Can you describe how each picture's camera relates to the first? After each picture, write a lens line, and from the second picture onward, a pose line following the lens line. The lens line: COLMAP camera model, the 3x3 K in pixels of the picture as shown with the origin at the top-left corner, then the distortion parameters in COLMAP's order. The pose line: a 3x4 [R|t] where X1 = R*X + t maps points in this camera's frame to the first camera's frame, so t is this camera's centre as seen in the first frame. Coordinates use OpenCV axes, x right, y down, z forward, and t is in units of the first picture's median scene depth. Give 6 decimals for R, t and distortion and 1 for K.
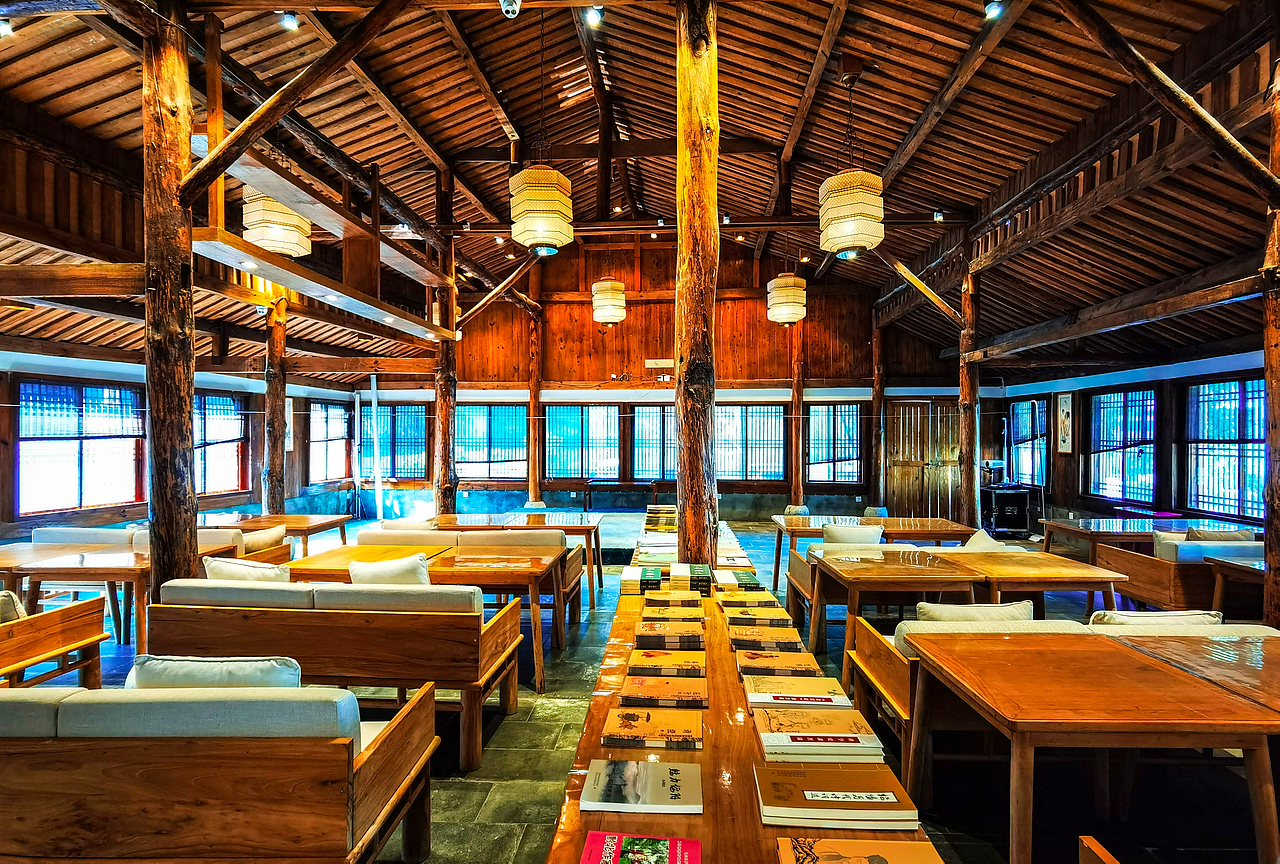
lens RADIAL K [[648.6, 0, 643.4], [0, 648.6, 448.5], [0, 0, 1]] dist [-0.002481, -0.001925]
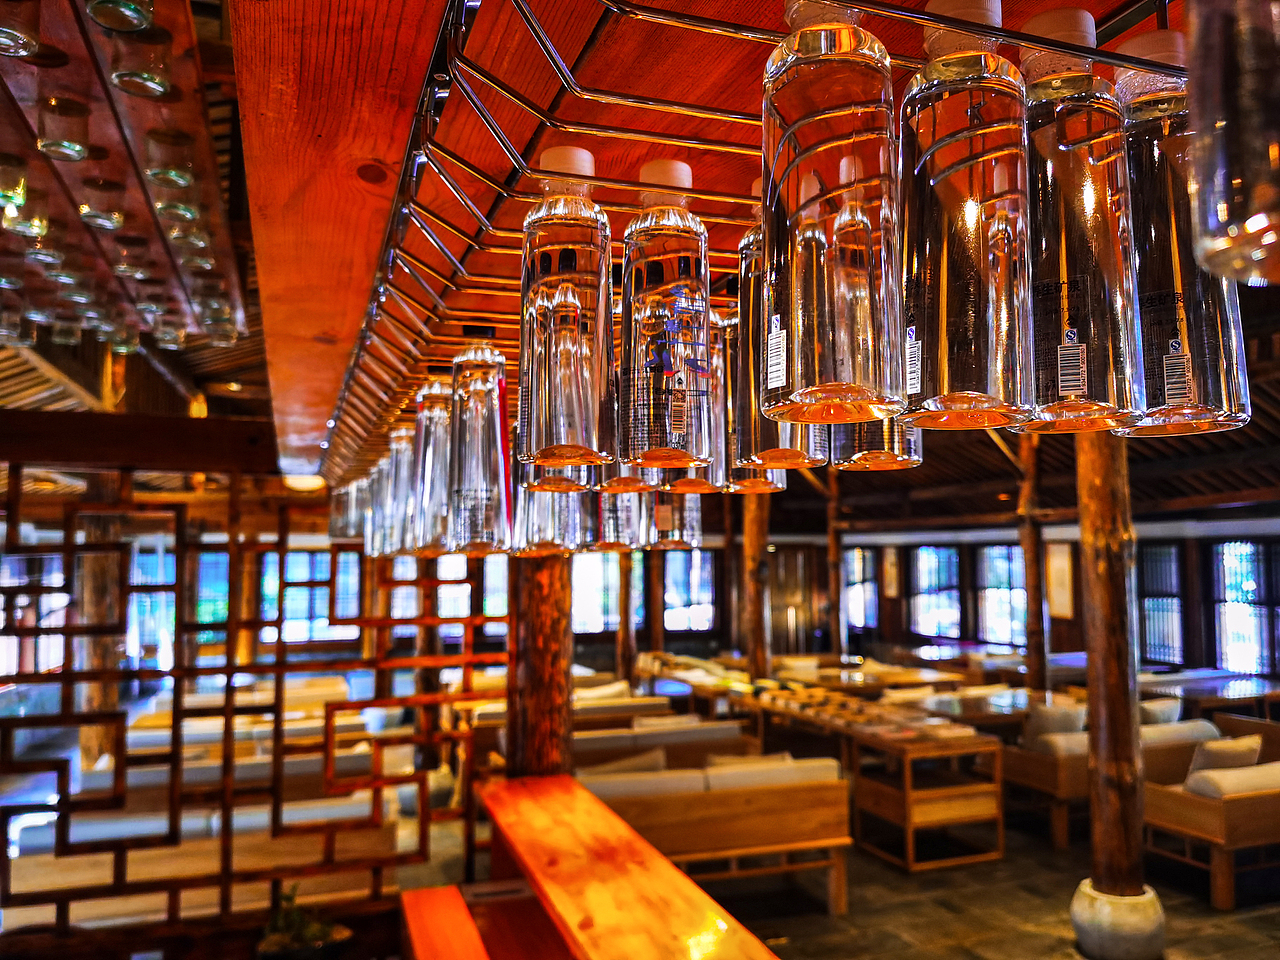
lens RADIAL K [[984.4, 0, 632.7], [0, 984.4, 534.2], [0, 0, 1]] dist [-0.003760, -0.019411]
pose [[0.928742, 0.002559, 0.370718, -0.553668], [0.014145, 0.999003, -0.042331, -0.047036], [-0.370457, 0.044559, 0.927780, -0.600741]]
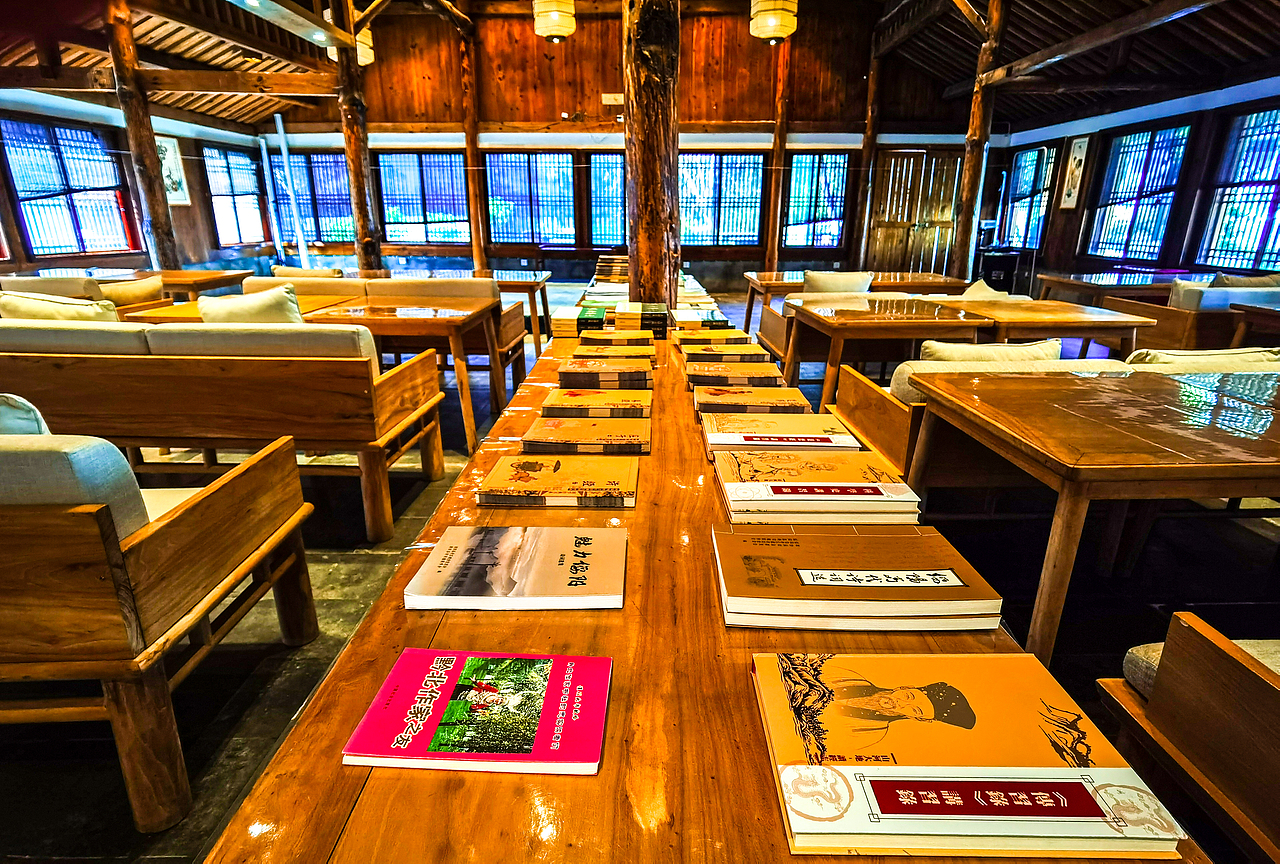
lens RADIAL K [[648.6, 0, 641.8], [0, 648.6, 446.2], [0, 0, 1]] dist [-0.002481, -0.001925]
pose [[0.998839, -0.013308, 0.046294, 0.014569], [-0.002228, 0.947289, 0.320373, 0.041927], [-0.048117, -0.320105, 0.946160, 0.086707]]
